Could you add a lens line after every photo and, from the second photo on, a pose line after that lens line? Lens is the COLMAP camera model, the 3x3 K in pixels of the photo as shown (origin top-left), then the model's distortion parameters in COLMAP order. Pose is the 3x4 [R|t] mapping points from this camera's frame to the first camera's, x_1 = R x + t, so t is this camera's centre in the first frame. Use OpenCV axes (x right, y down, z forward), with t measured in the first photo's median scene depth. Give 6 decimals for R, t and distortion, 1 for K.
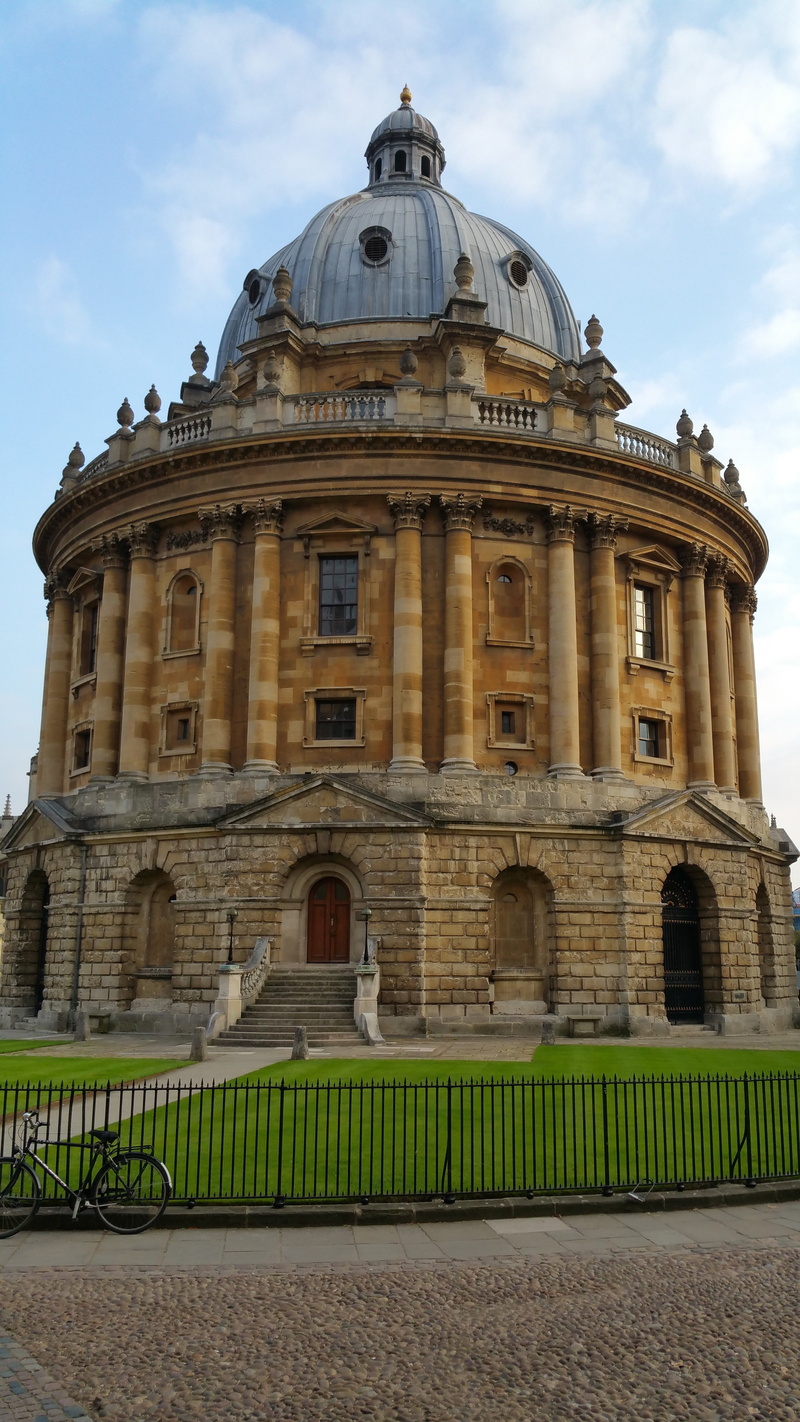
lens RADIAL K [[1135.3, 0, 400.0], [0, 1135.3, 711.0], [0, 0, 1]] dist [0.002126, -0.000253]
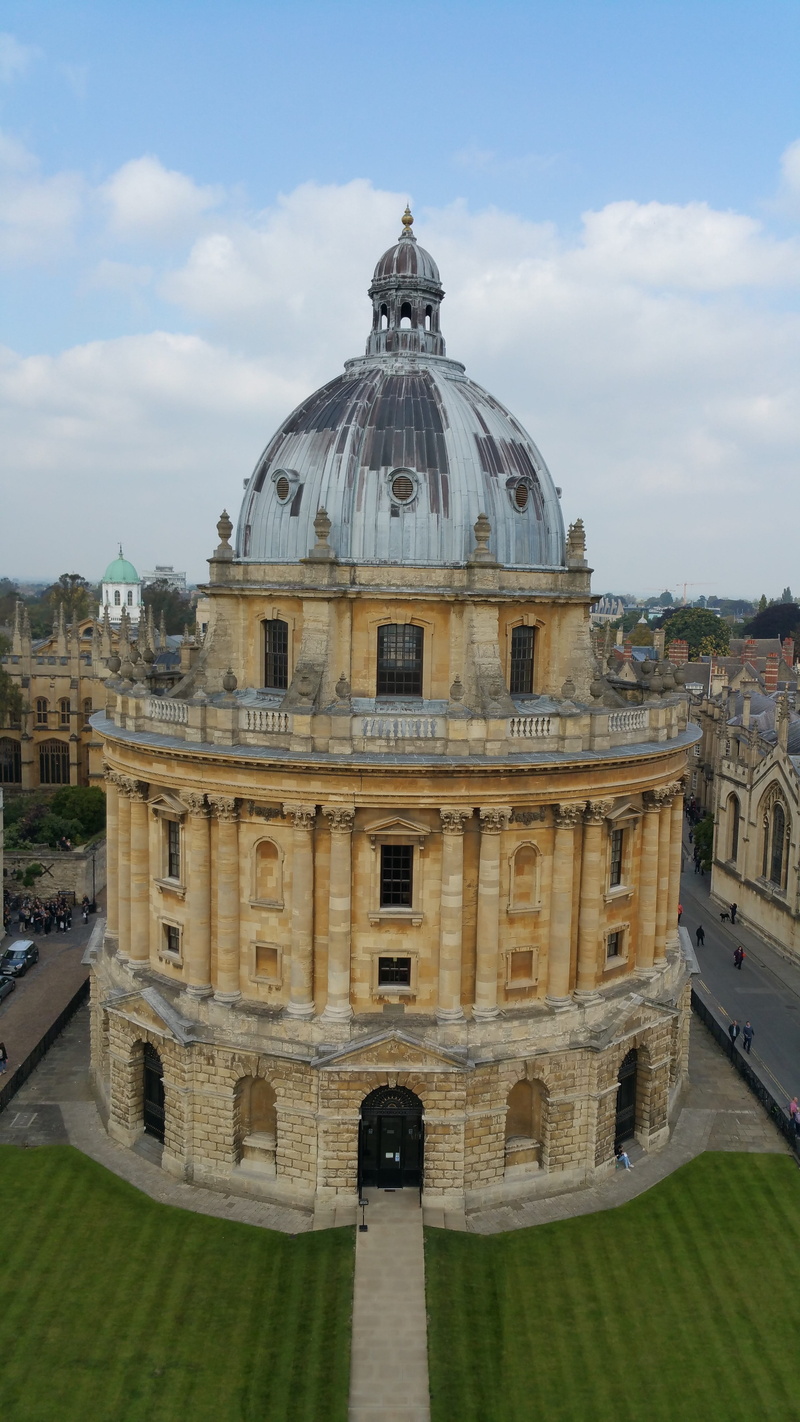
lens RADIAL K [[1135.3, 0, 400.0], [0, 1135.3, 711.0], [0, 0, 1]] dist [0.002126, -0.000253]
pose [[0.986301, -0.001237, 0.164953, -0.263299], [-0.052466, 0.945692, 0.320802, -0.695750], [-0.156392, -0.325062, 0.932672, -0.145656]]
